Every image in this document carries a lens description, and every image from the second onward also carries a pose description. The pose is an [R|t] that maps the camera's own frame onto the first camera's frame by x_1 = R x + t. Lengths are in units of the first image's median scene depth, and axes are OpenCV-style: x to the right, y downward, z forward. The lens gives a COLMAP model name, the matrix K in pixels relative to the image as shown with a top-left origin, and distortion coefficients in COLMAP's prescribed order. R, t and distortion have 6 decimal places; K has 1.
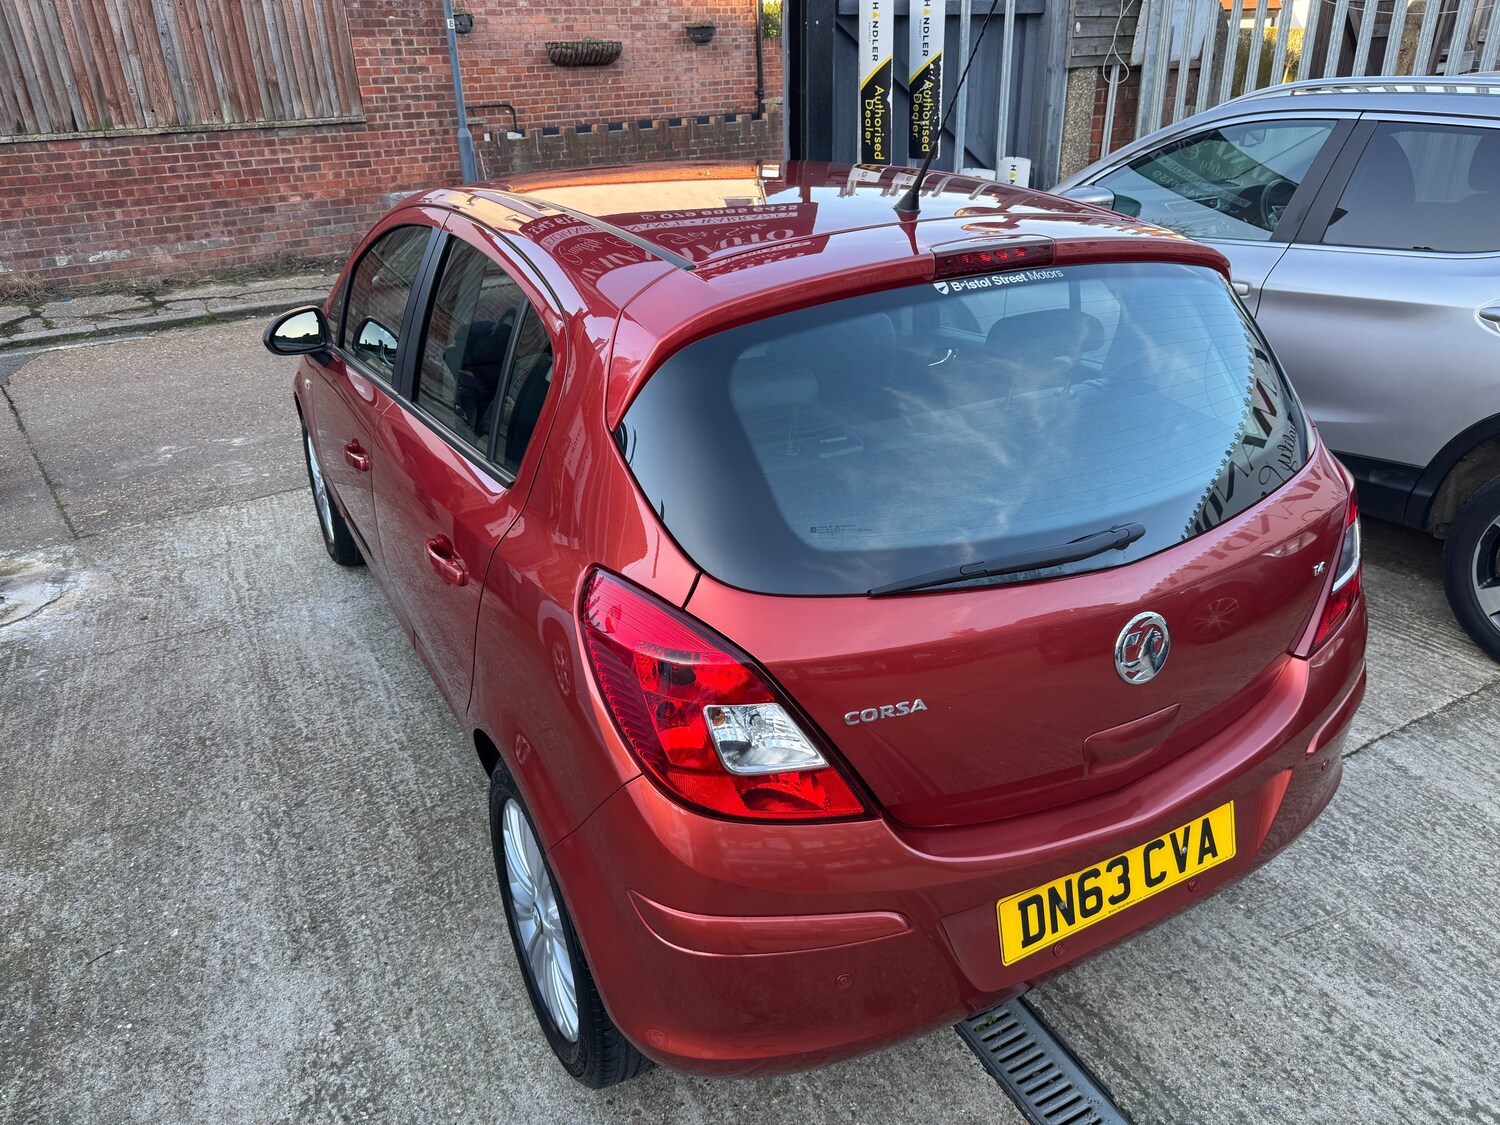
lens RADIAL K [[1059.8, 0, 752.4], [0, 1059.8, 565.2], [0, 0, 1]] dist [0.011601, -0.015900]
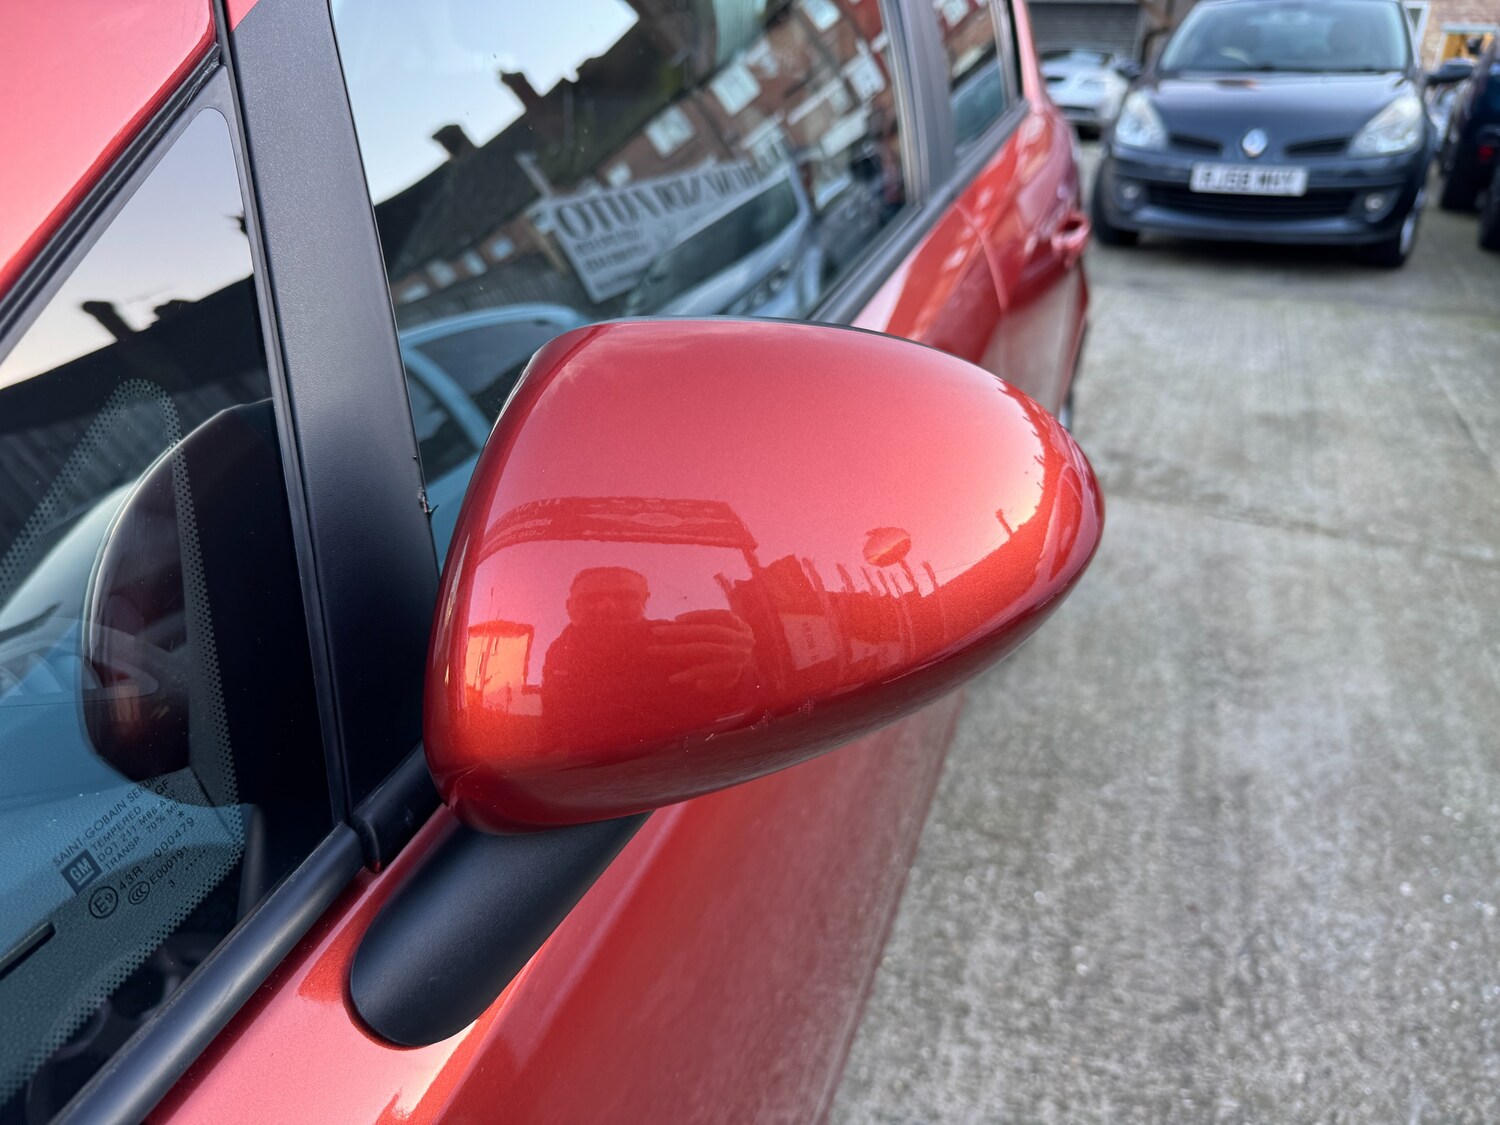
lens RADIAL K [[1090.4, 0, 750.0], [0, 1090.4, 562.5], [0, 0, 1]] dist [-0.023001, 0.000367]
pose [[-0.654036, -0.312038, 0.689108, -0.191372], [0.341065, 0.691476, 0.636817, -0.109250], [-0.675212, 0.651532, -0.345825, 0.390587]]
